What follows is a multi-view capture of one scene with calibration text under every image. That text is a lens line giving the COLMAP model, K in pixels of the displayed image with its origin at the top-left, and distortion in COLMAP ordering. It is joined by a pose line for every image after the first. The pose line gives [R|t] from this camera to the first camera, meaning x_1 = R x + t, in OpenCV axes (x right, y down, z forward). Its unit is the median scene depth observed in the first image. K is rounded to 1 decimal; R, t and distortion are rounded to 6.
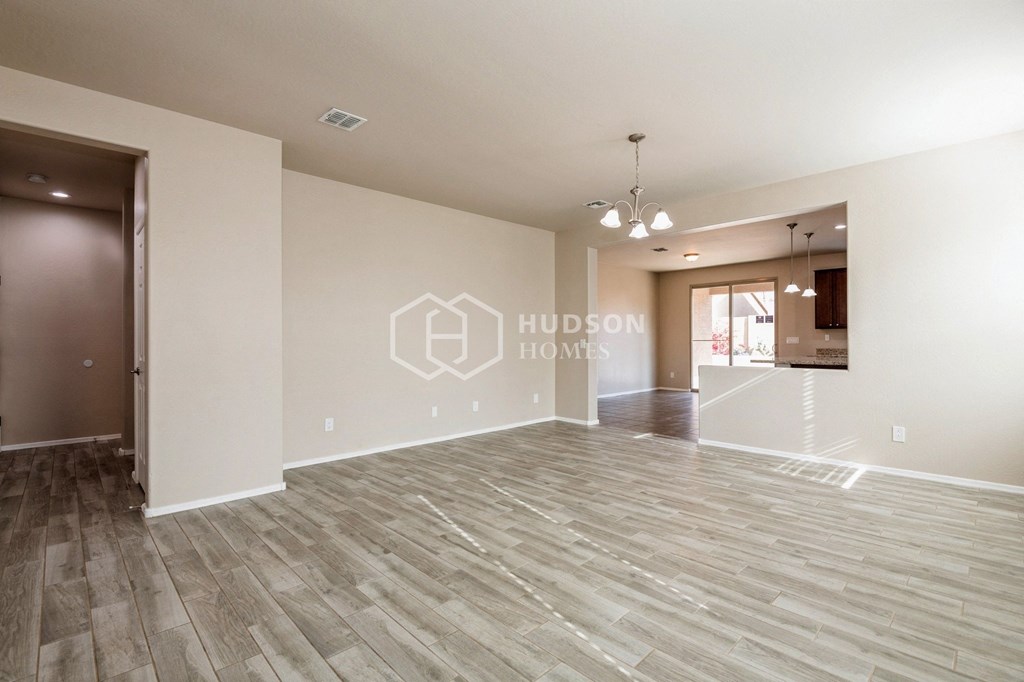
lens RADIAL K [[474.5, 0, 516.3], [0, 474.5, 341.1], [0, 0, 1]] dist [0.027659, -0.000078]
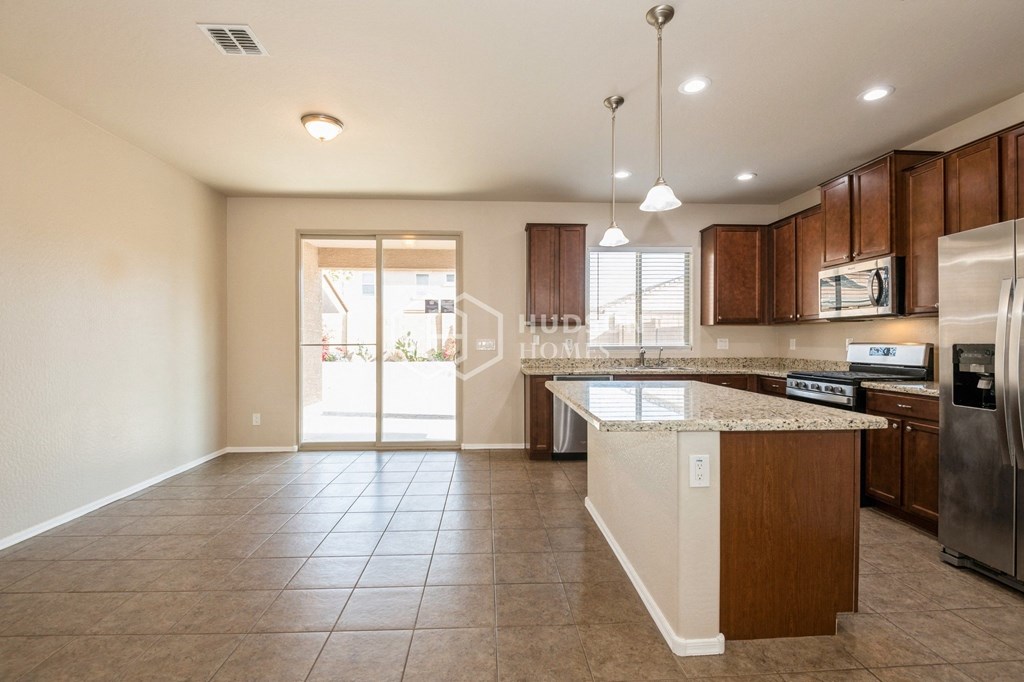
lens RADIAL K [[468.4, 0, 510.0], [0, 468.4, 338.5], [0, 0, 1]] dist [-0.002332, -0.000926]
pose [[0.666562, 0.004573, 0.745436, 0.155908], [0.001545, 0.999971, -0.007515, -0.003901], [-0.745448, 0.006161, 0.666535, 0.523611]]
